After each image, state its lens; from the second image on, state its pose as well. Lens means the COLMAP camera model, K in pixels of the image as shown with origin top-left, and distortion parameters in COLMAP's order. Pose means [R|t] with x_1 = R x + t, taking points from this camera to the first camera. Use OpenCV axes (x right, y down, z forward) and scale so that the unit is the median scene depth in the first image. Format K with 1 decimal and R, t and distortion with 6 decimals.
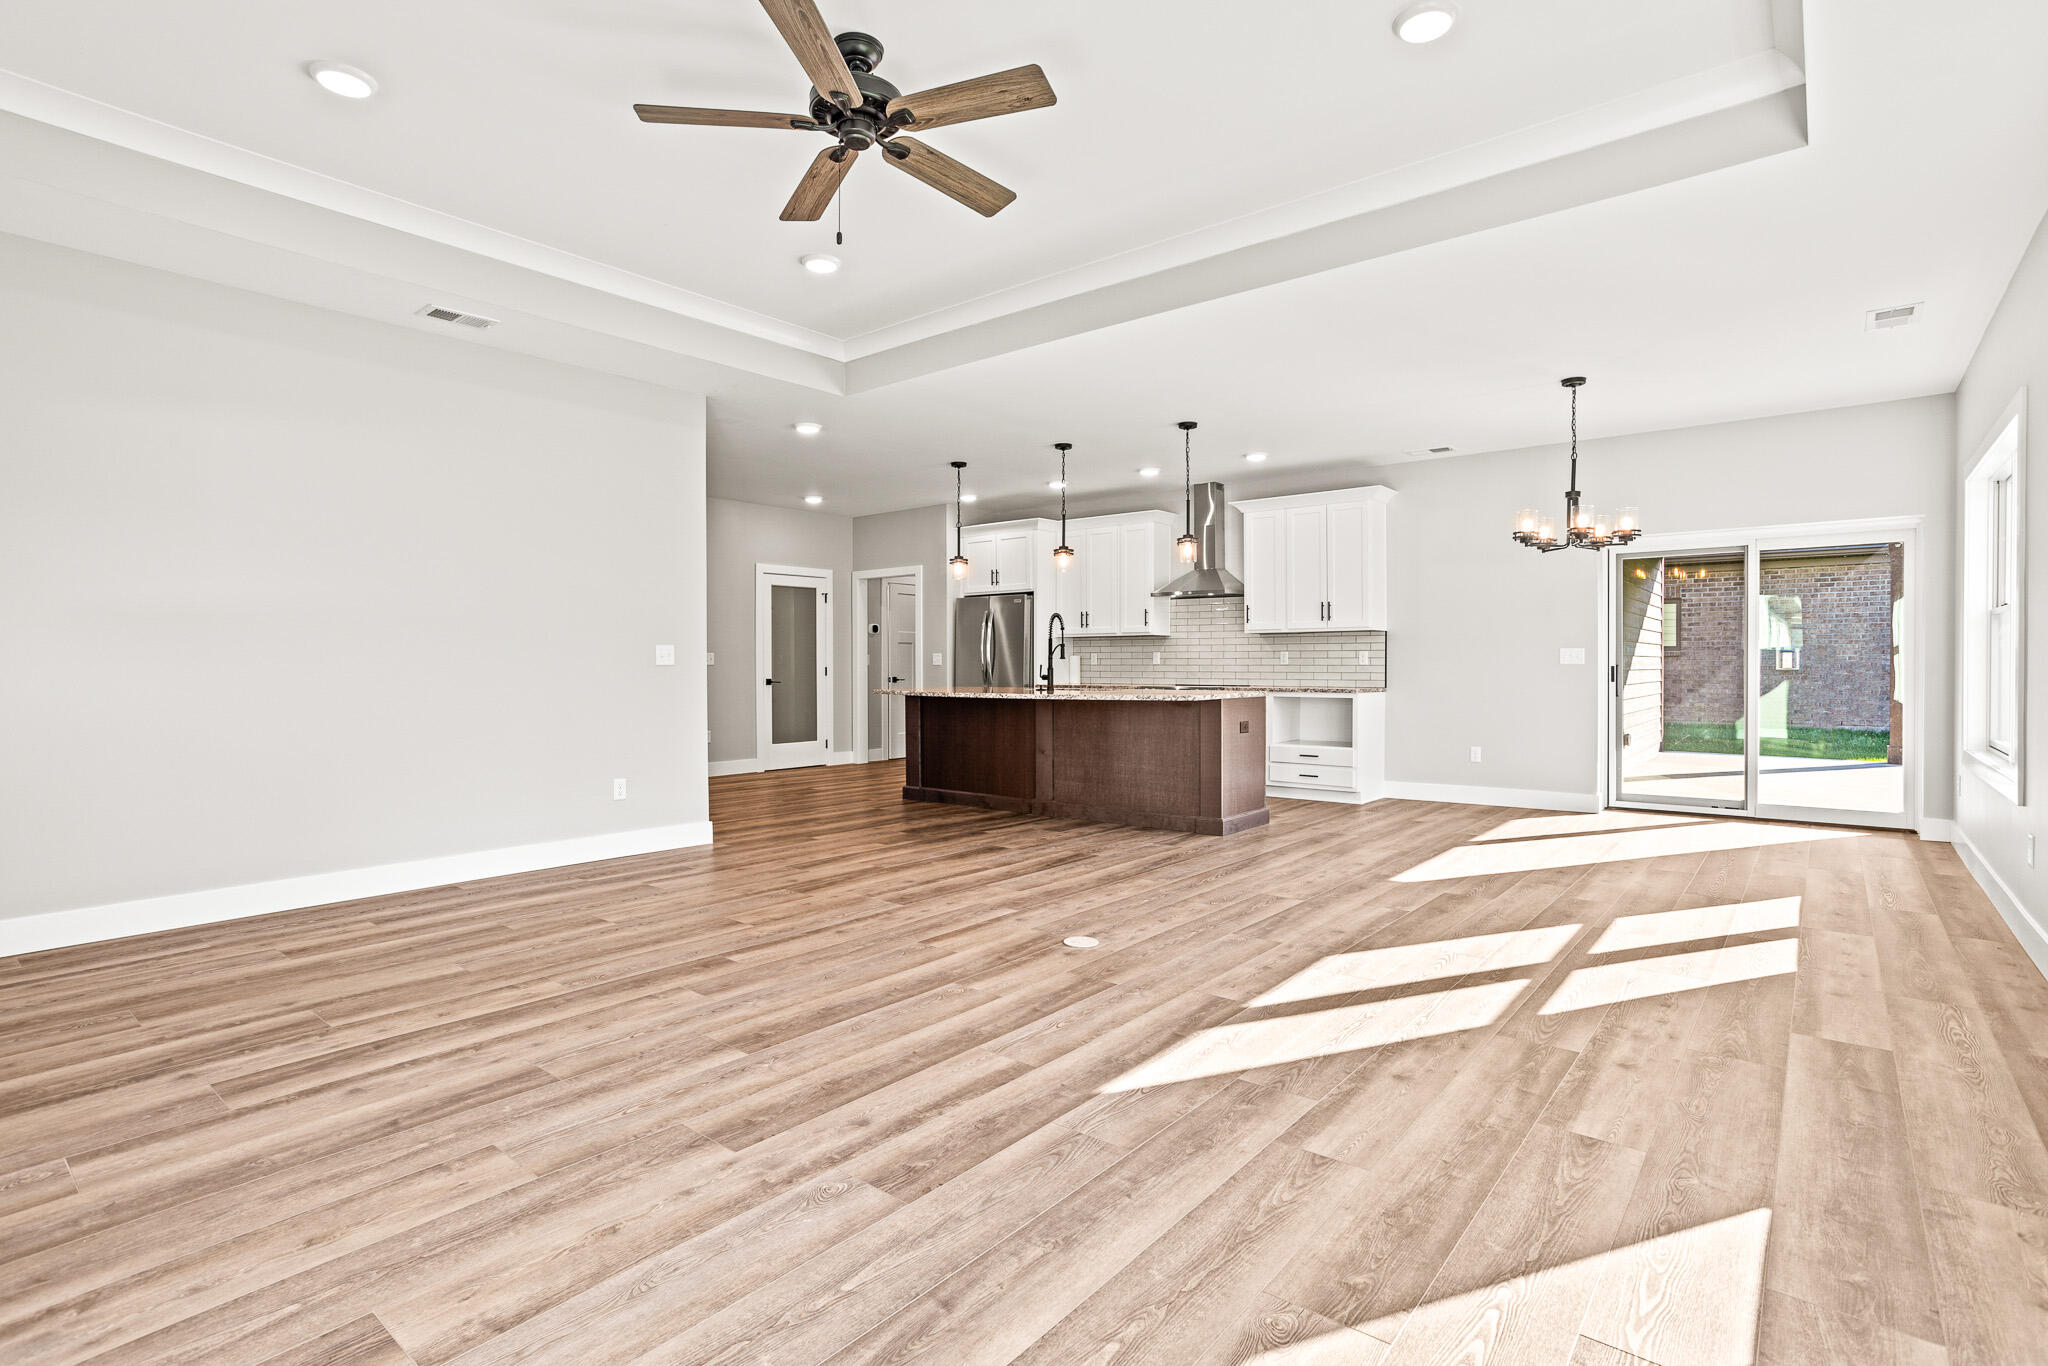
lens RADIAL K [[986.3, 0, 1040.7], [0, 986.3, 670.8], [0, 0, 1]] dist [-0.034795, 0.013843]
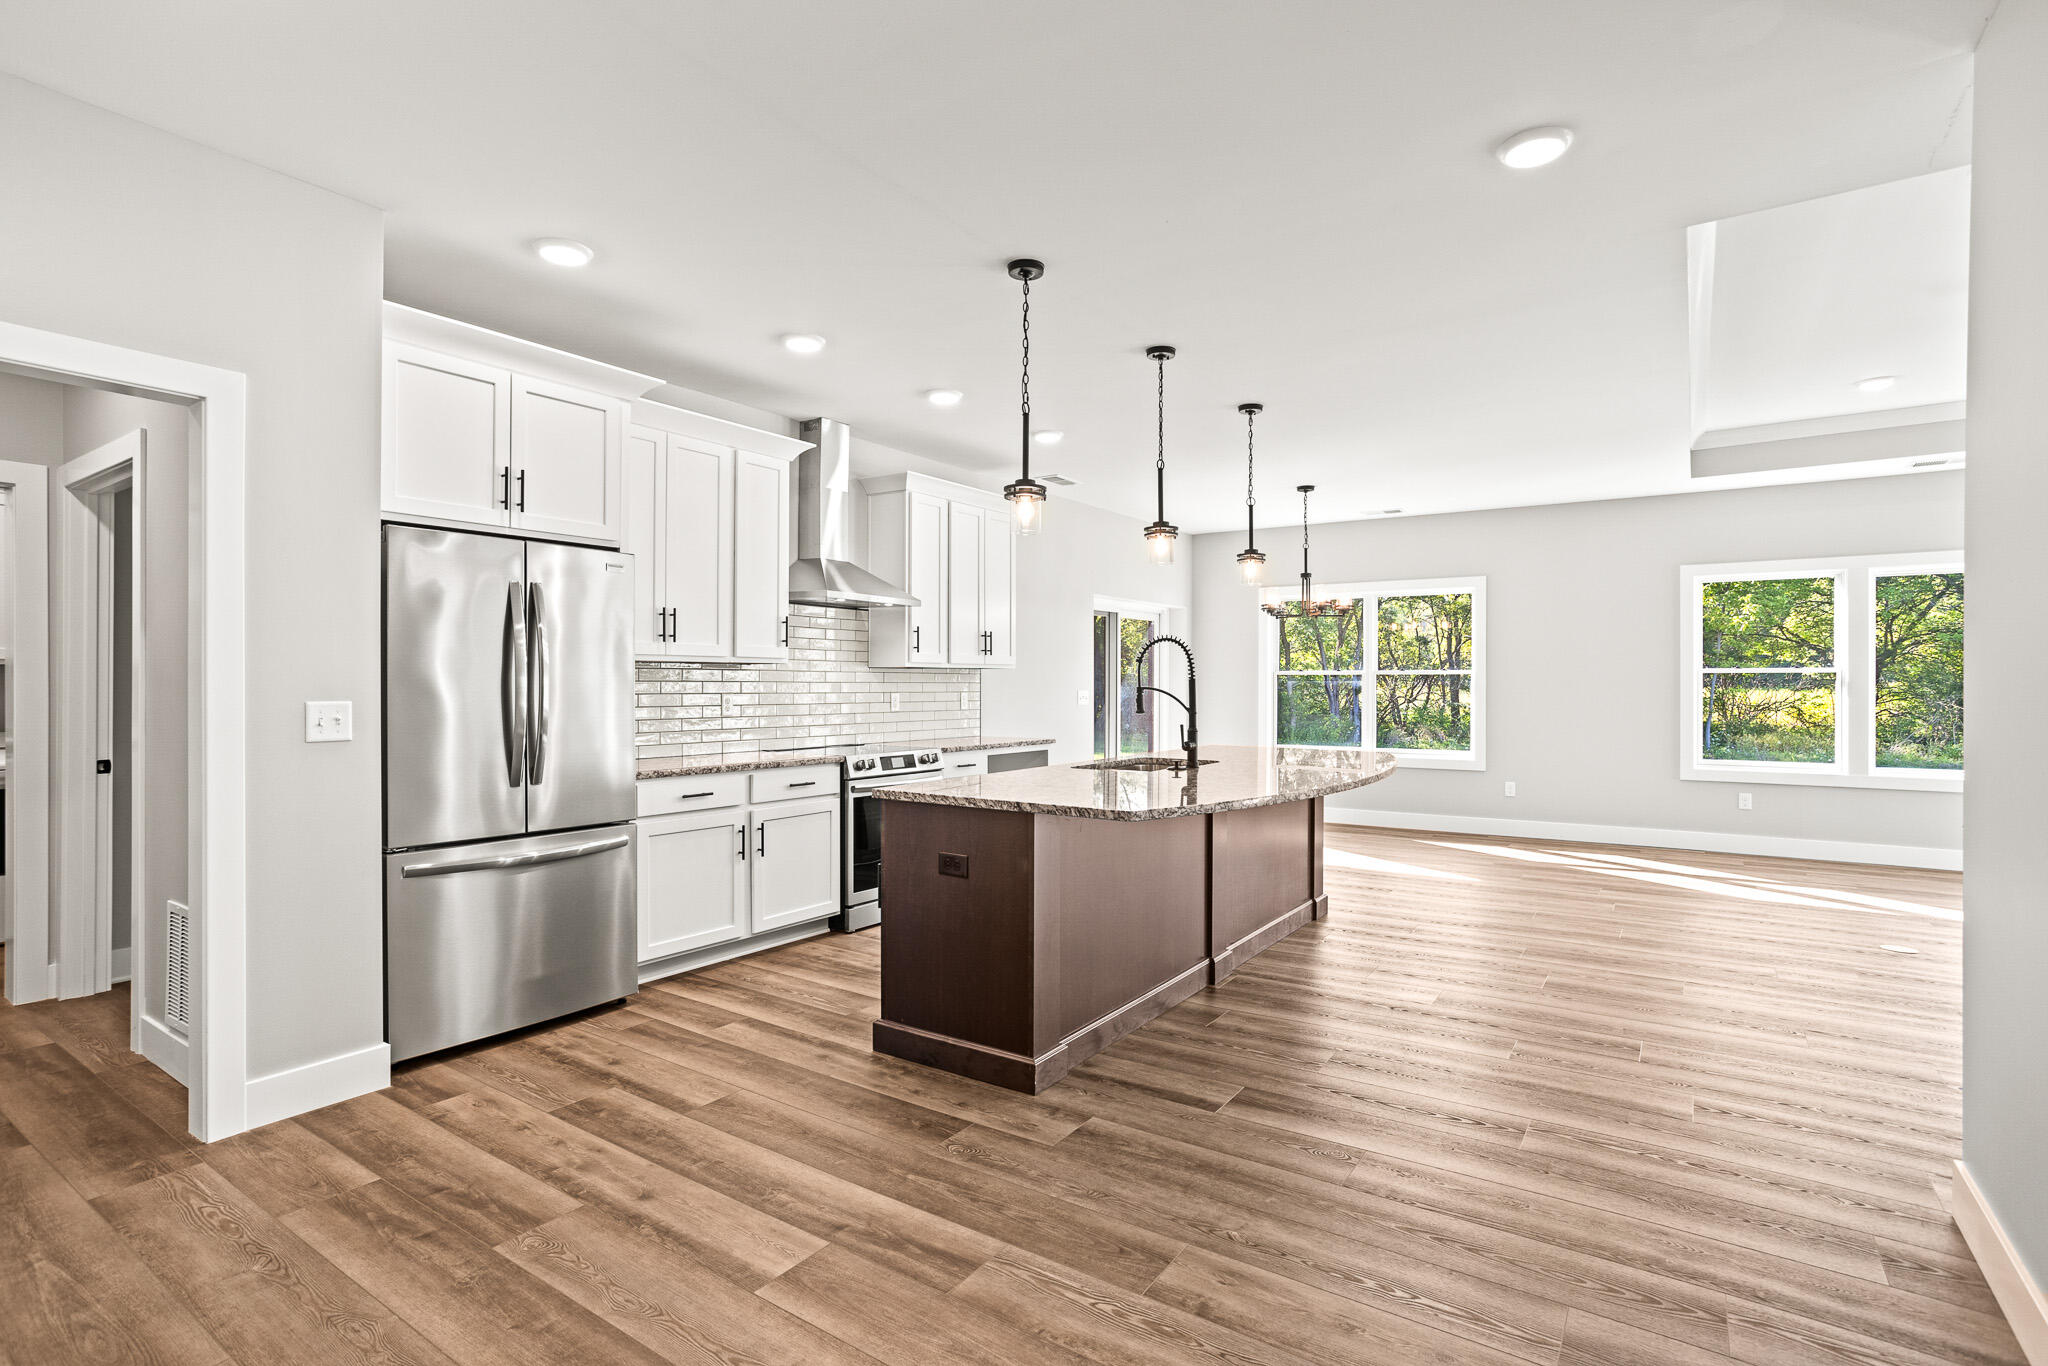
lens RADIAL K [[986.3, 0, 1043.9], [0, 986.3, 681.3], [0, 0, 1]] dist [-0.034795, 0.013843]
pose [[-0.102293, -0.001405, 0.994753, -0.519632], [0.002893, 0.999994, 0.001710, -0.030168], [-0.994750, 0.003053, -0.102289, 1.042108]]
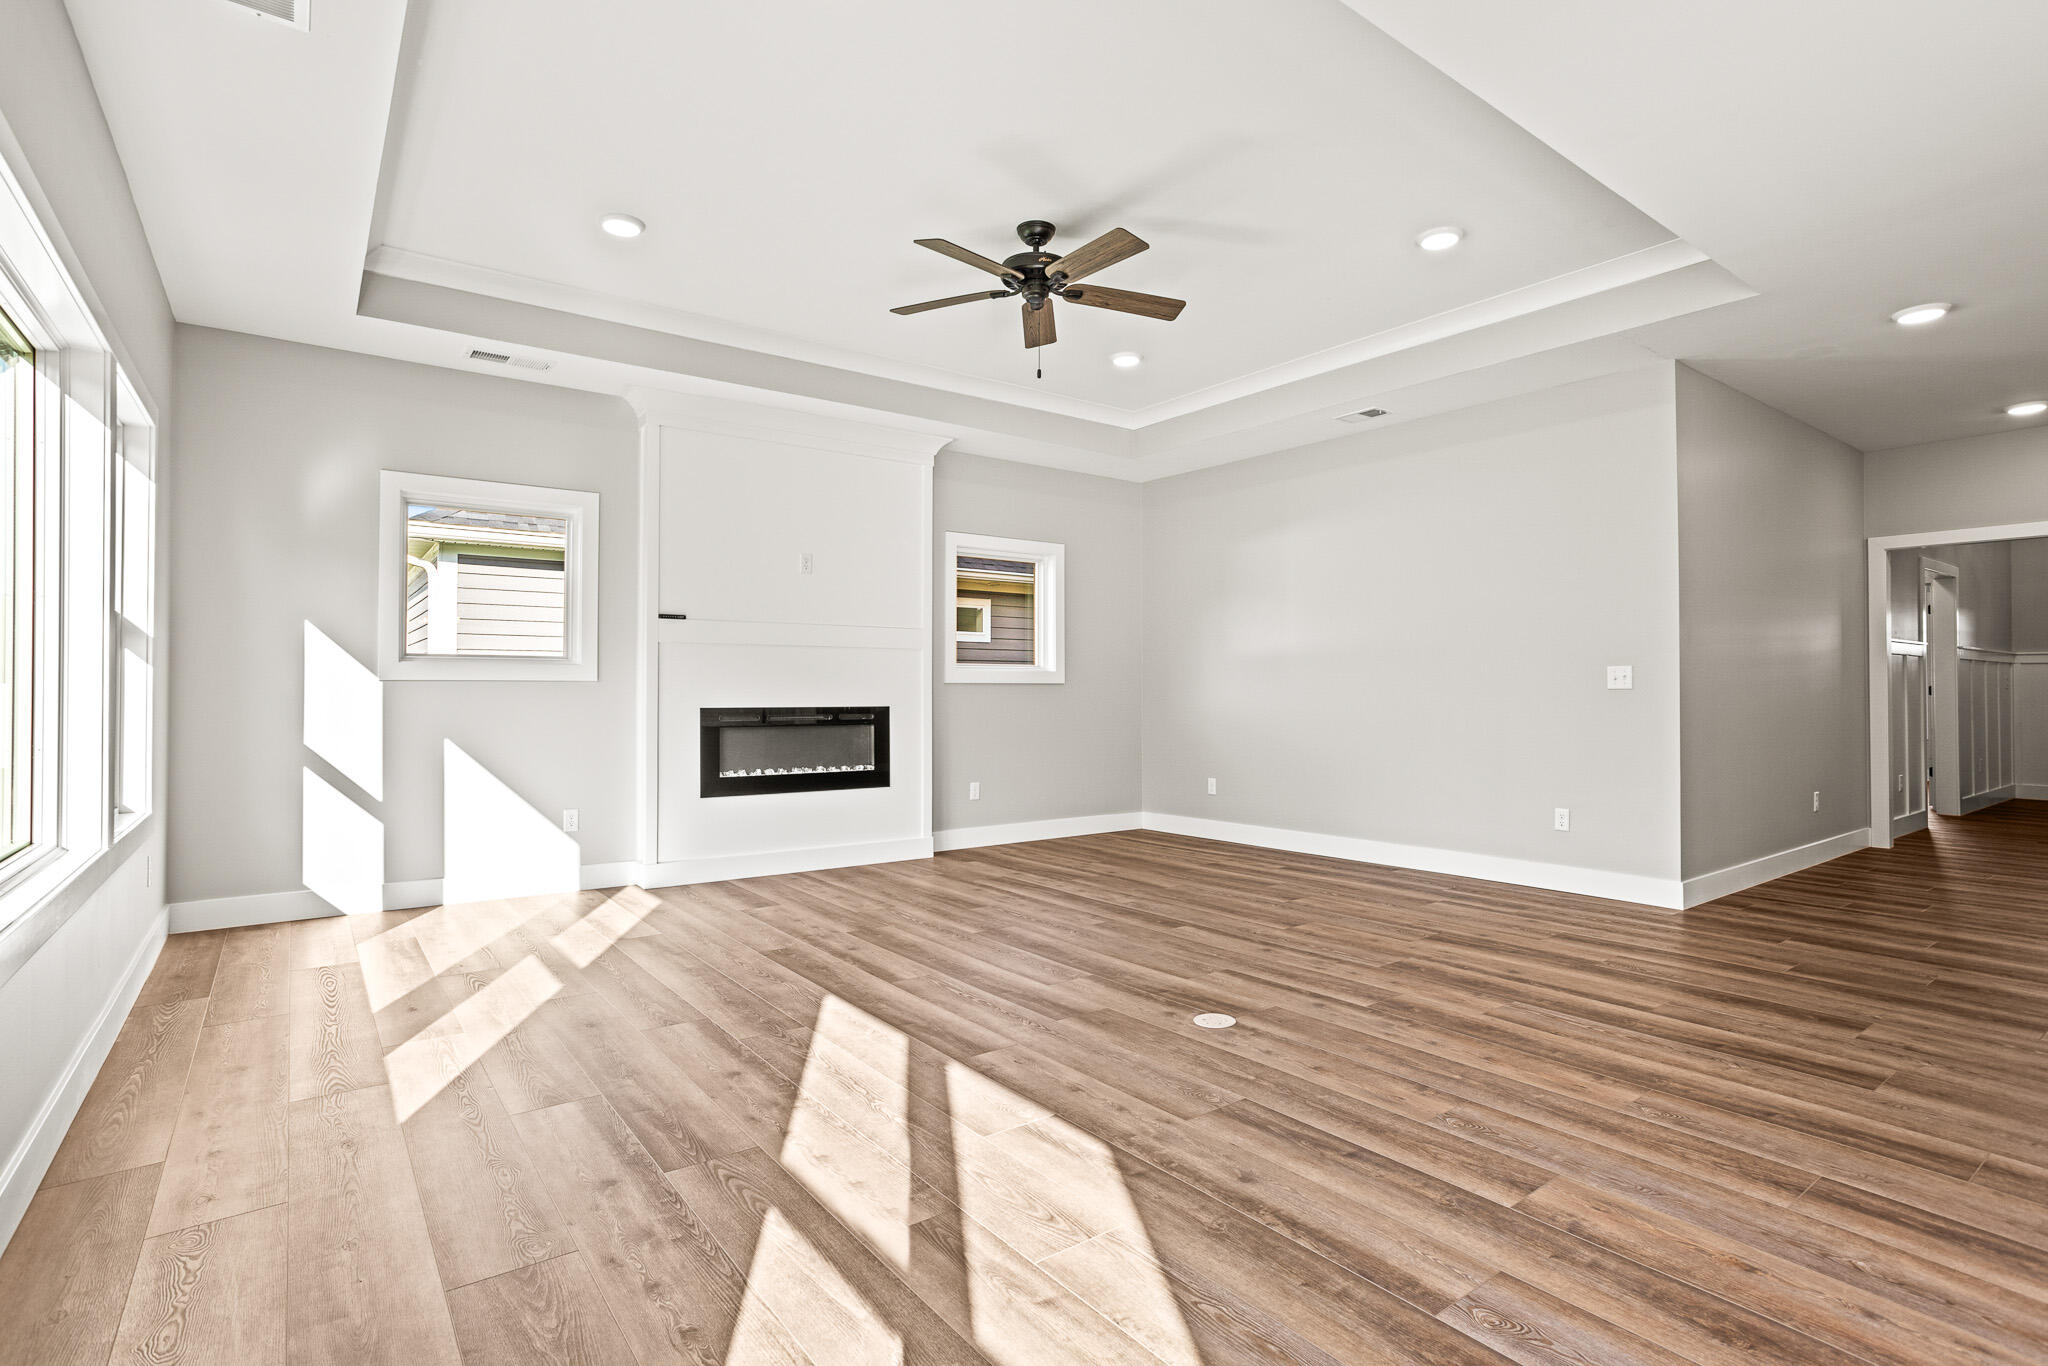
lens RADIAL K [[986.3, 0, 1025.6], [0, 986.3, 681.6], [0, 0, 1]] dist [-0.034795, 0.013843]
pose [[-0.236855, -0.006260, -0.971525, 0.423839], [-0.003446, 0.999978, -0.005604, -0.004208], [0.971539, 0.002021, -0.236872, 0.493719]]
